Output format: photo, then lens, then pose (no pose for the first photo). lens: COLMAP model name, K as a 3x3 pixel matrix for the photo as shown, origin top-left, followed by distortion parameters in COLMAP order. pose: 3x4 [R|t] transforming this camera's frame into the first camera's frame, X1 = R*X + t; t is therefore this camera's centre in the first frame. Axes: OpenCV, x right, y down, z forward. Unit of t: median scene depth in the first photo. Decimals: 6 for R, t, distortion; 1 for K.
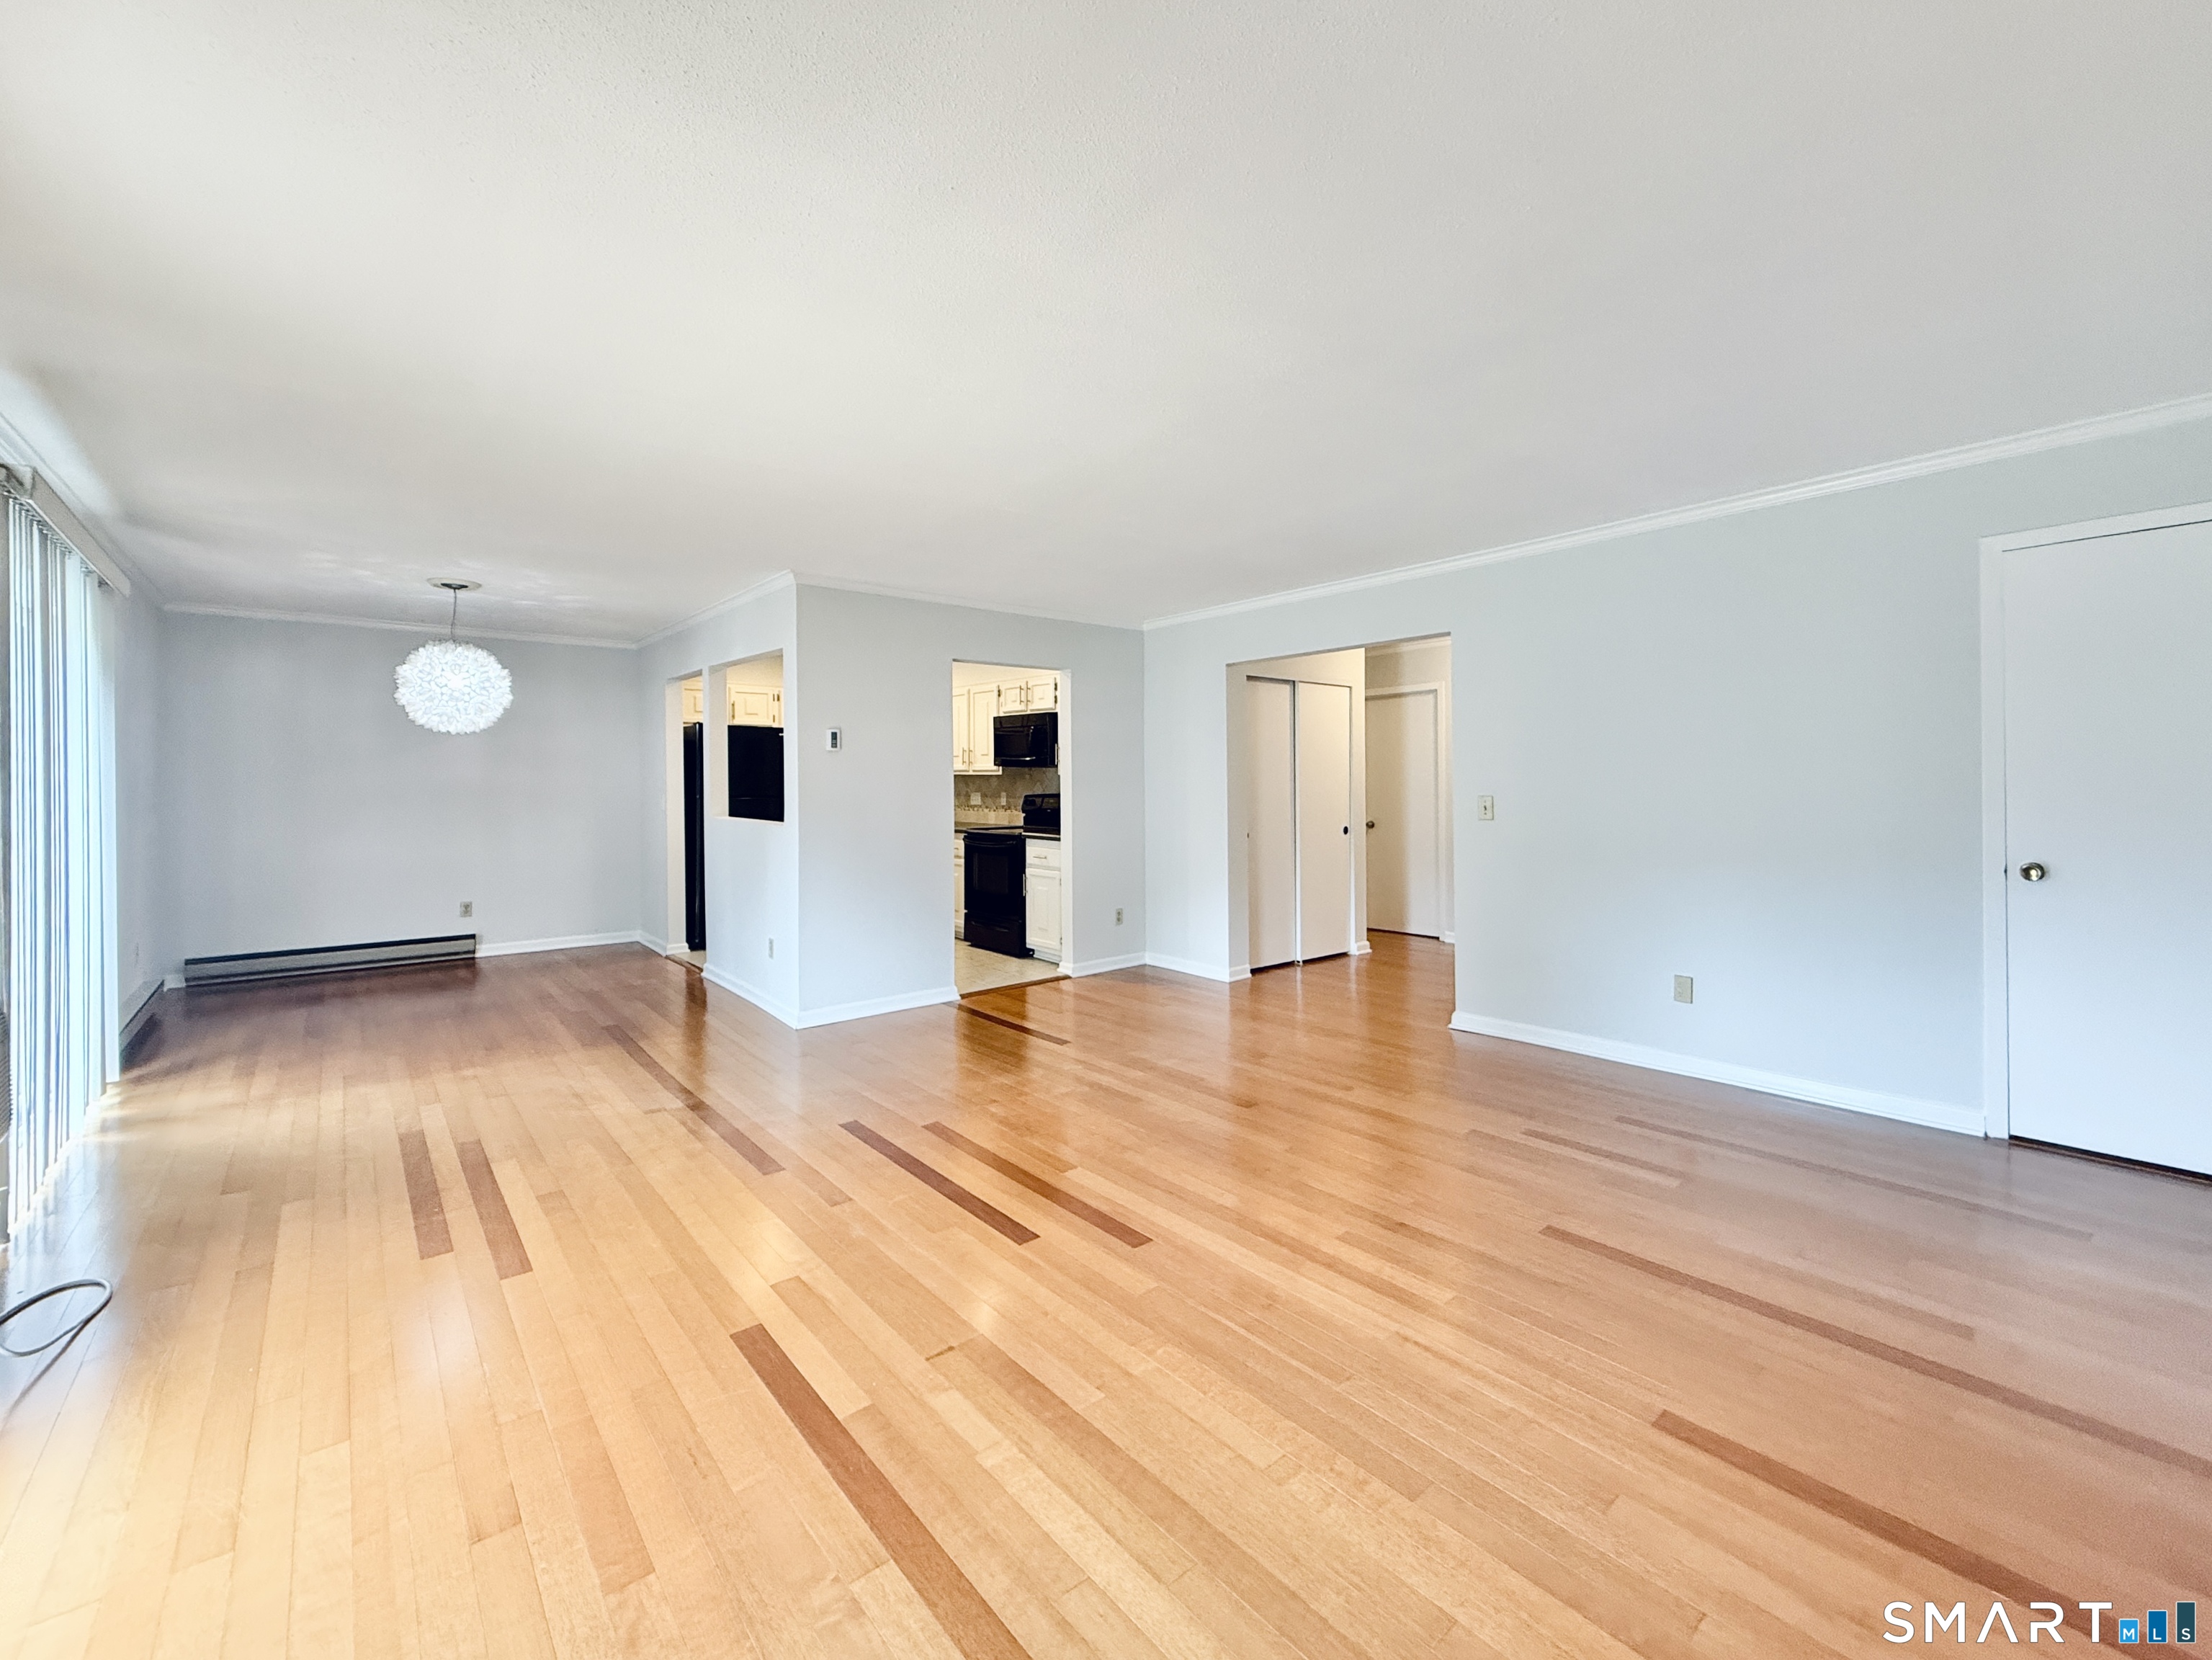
lens RADIAL K [[929.8, 0, 1104.3], [0, 929.8, 786.0], [0, 0, 1]] dist [-0.000532, -0.000102]
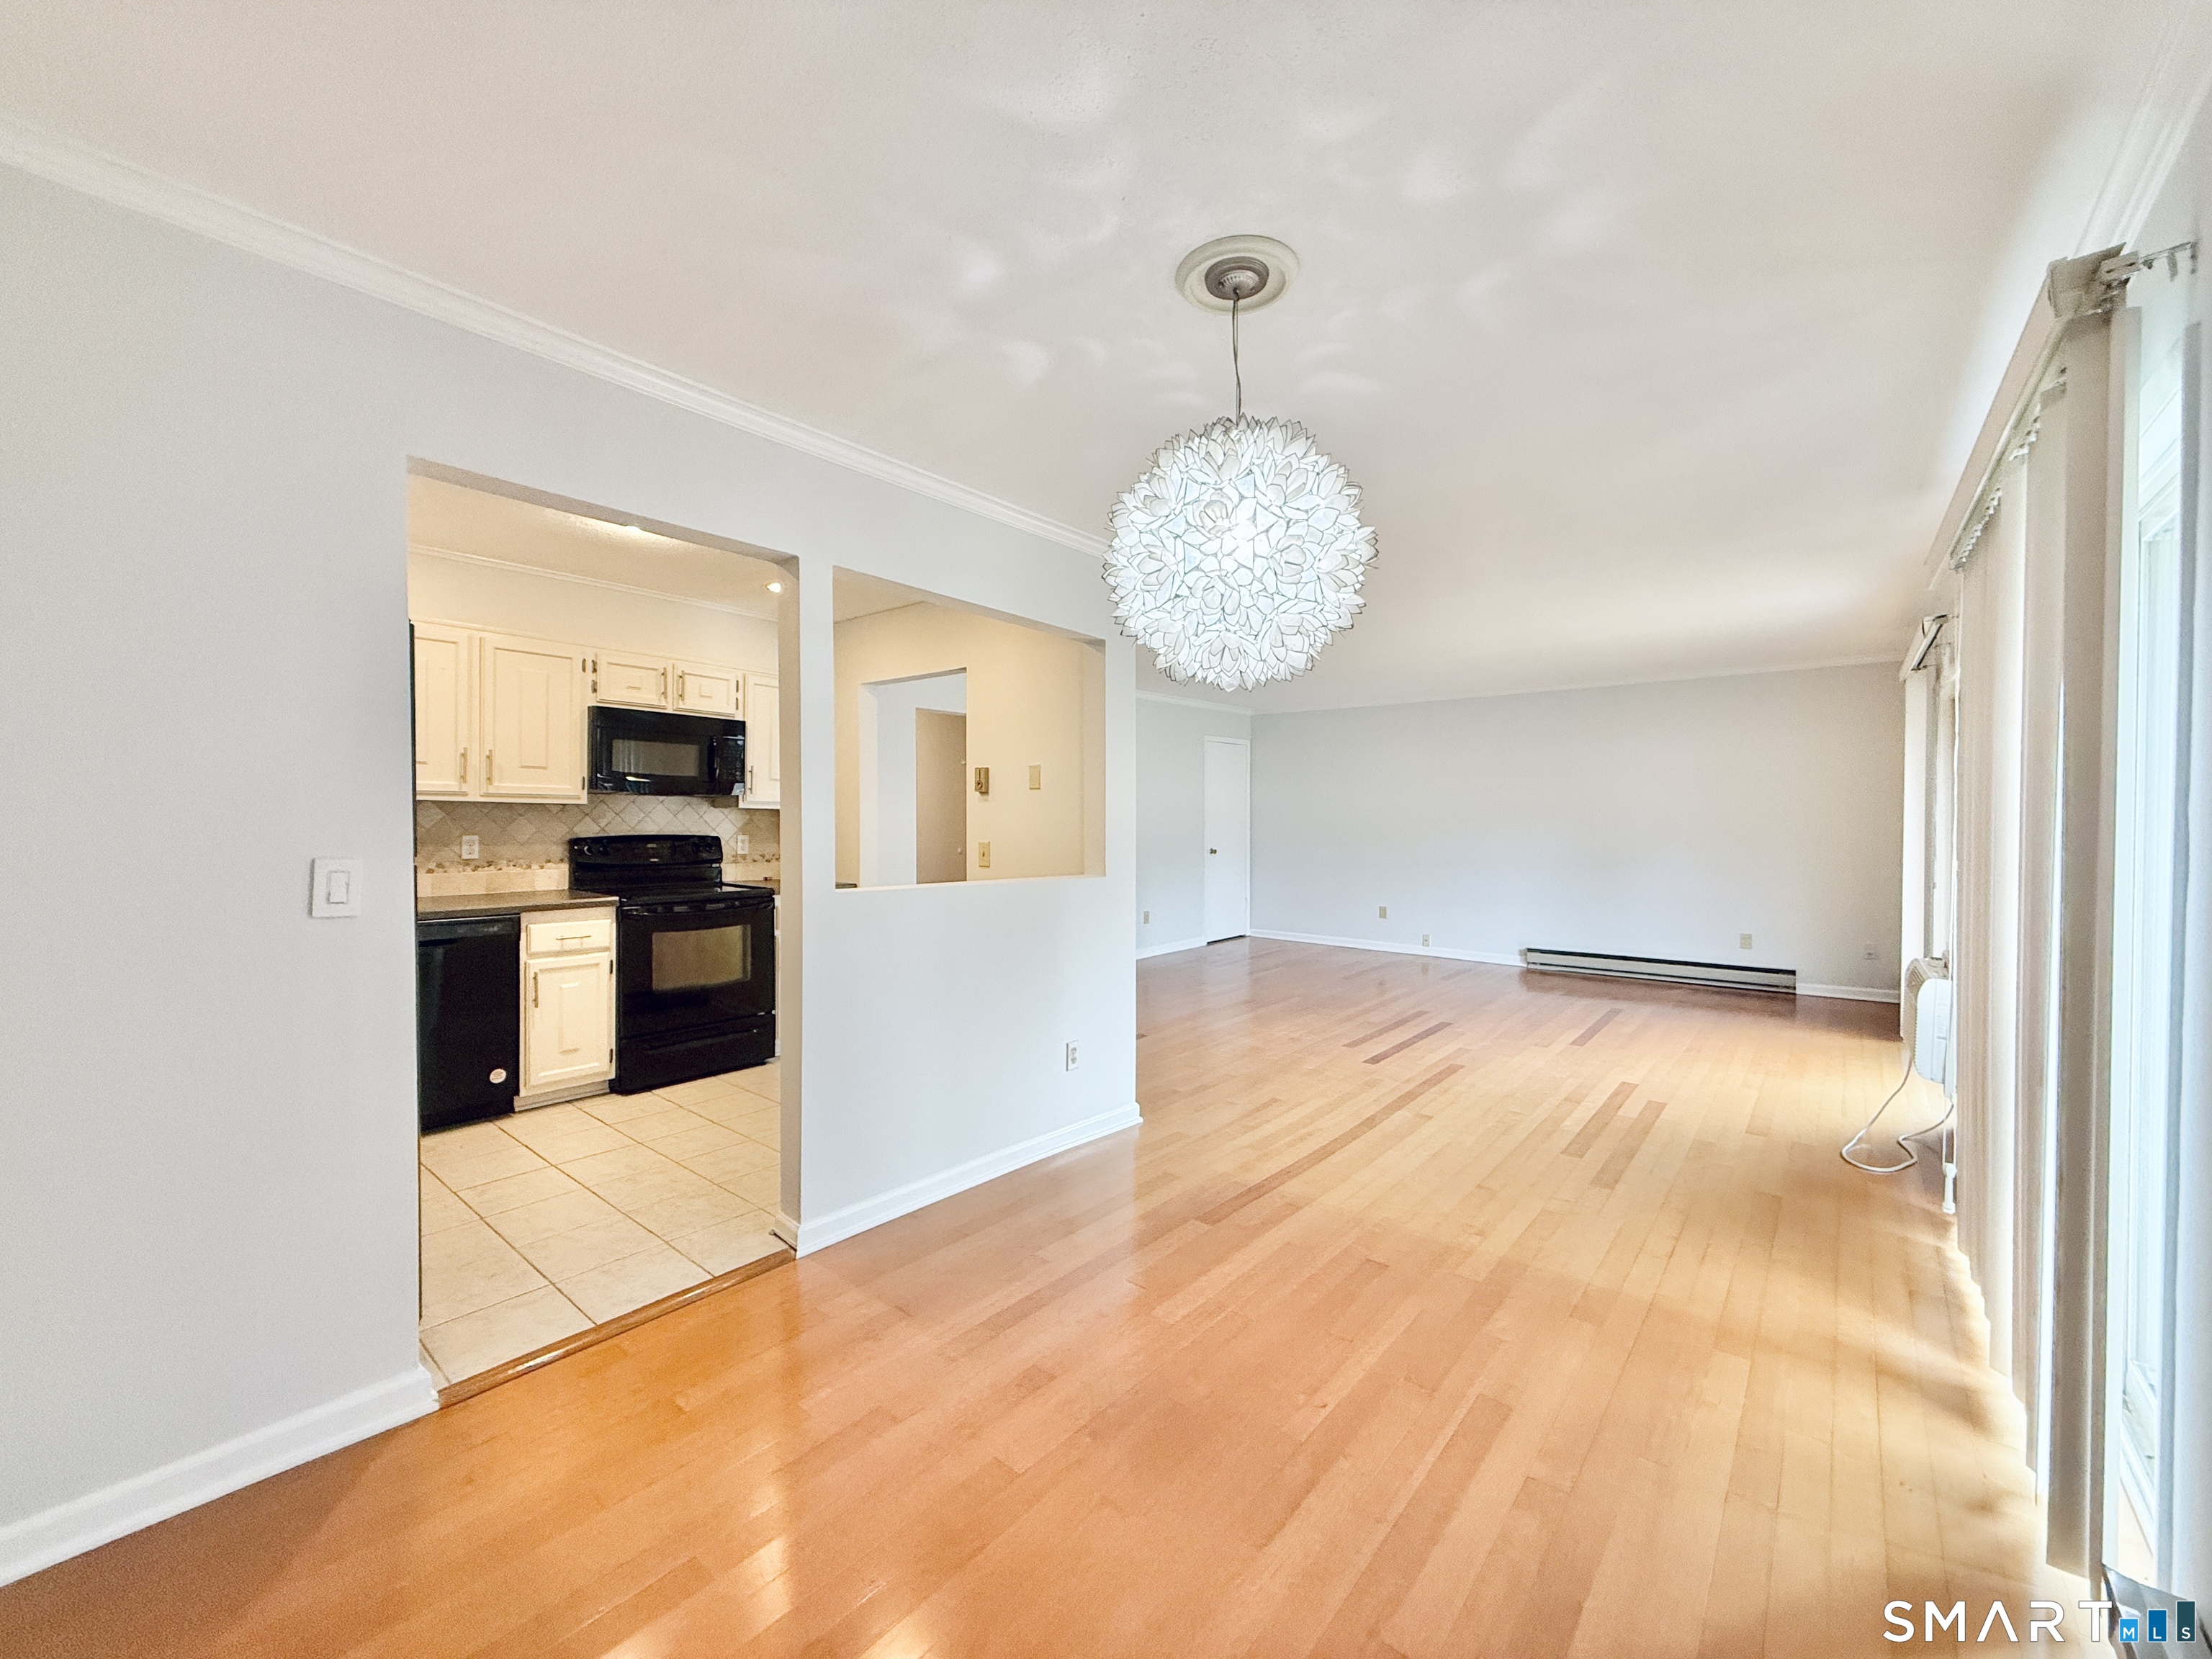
lens RADIAL K [[881.7, 0, 1100.4], [0, 881.7, 828.1], [0, 0, 1]] dist [-0.001079, -0.000297]
pose [[-0.174813, -0.008391, 0.984566, -0.848526], [-0.000175, 0.999964, 0.008491, -0.002199], [-0.984602, 0.001312, -0.174808, 0.914512]]
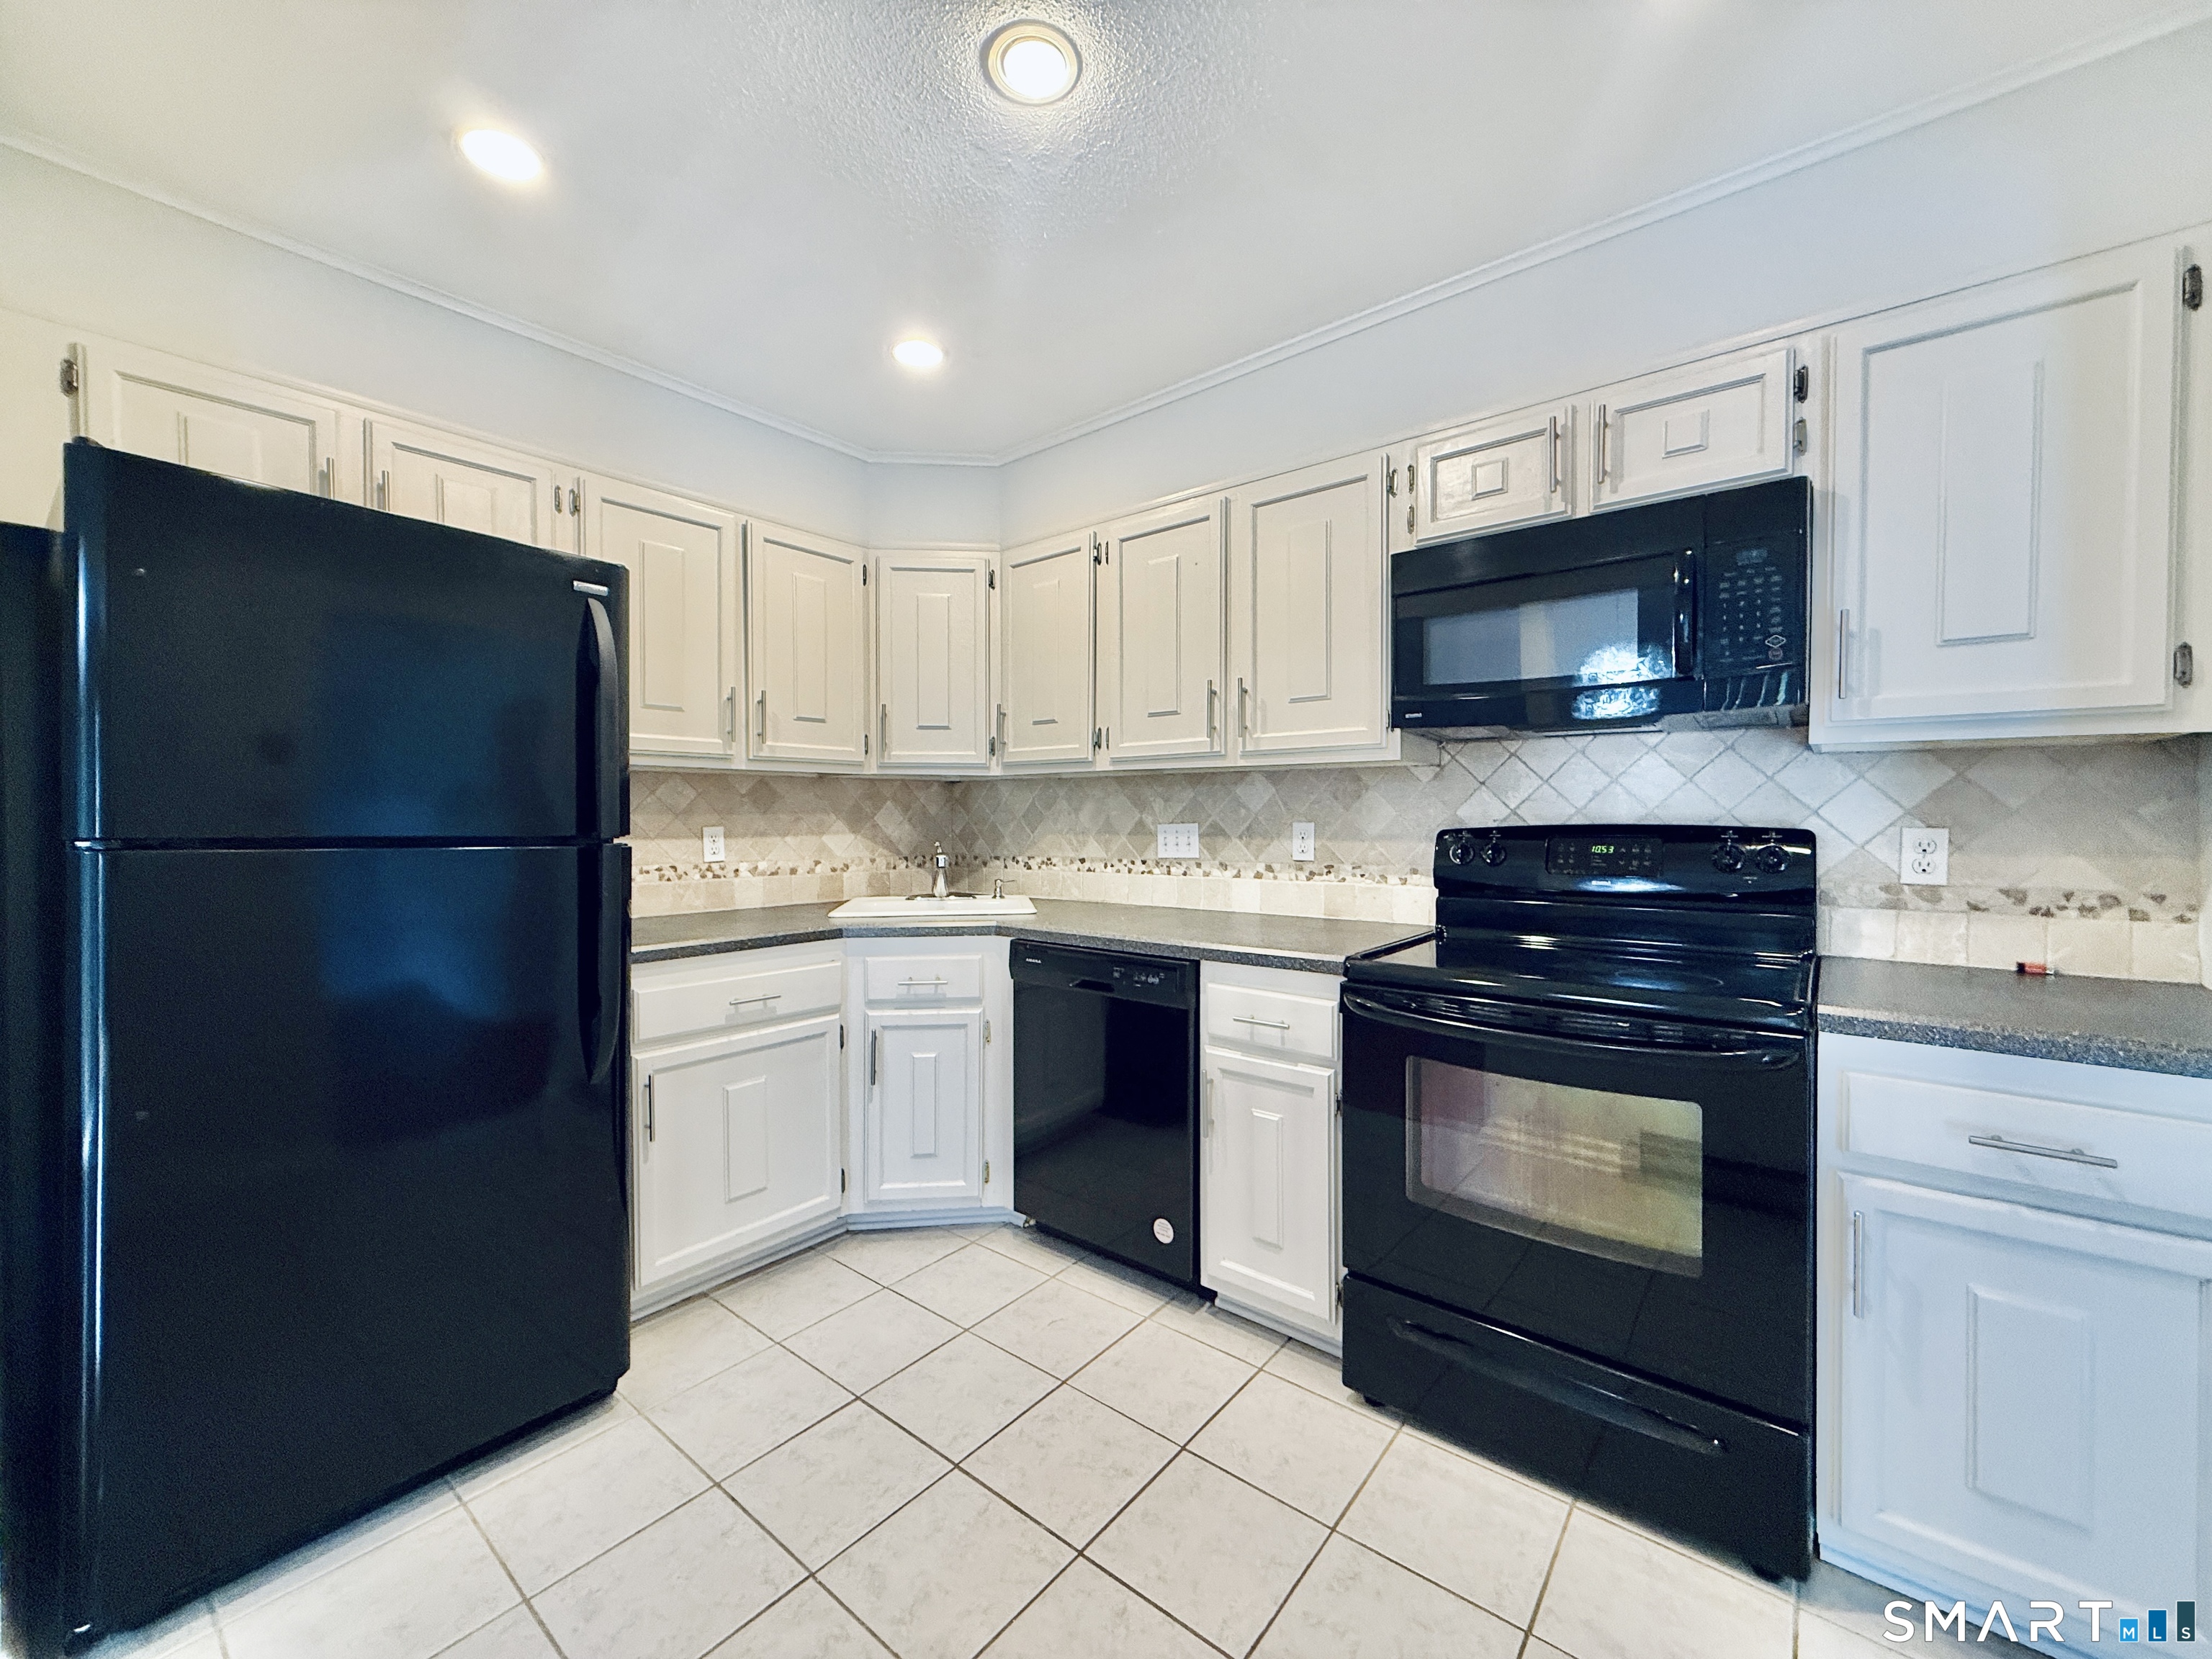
lens RADIAL K [[881.7, 0, 1100.4], [0, 881.7, 828.1], [0, 0, 1]] dist [-0.001079, -0.000297]
pose [[0.983490, -0.005895, 0.180867, -0.300190], [0.004873, 0.999970, 0.006097, 0.008229], [-0.180897, -0.005115, 0.983489, 0.874566]]
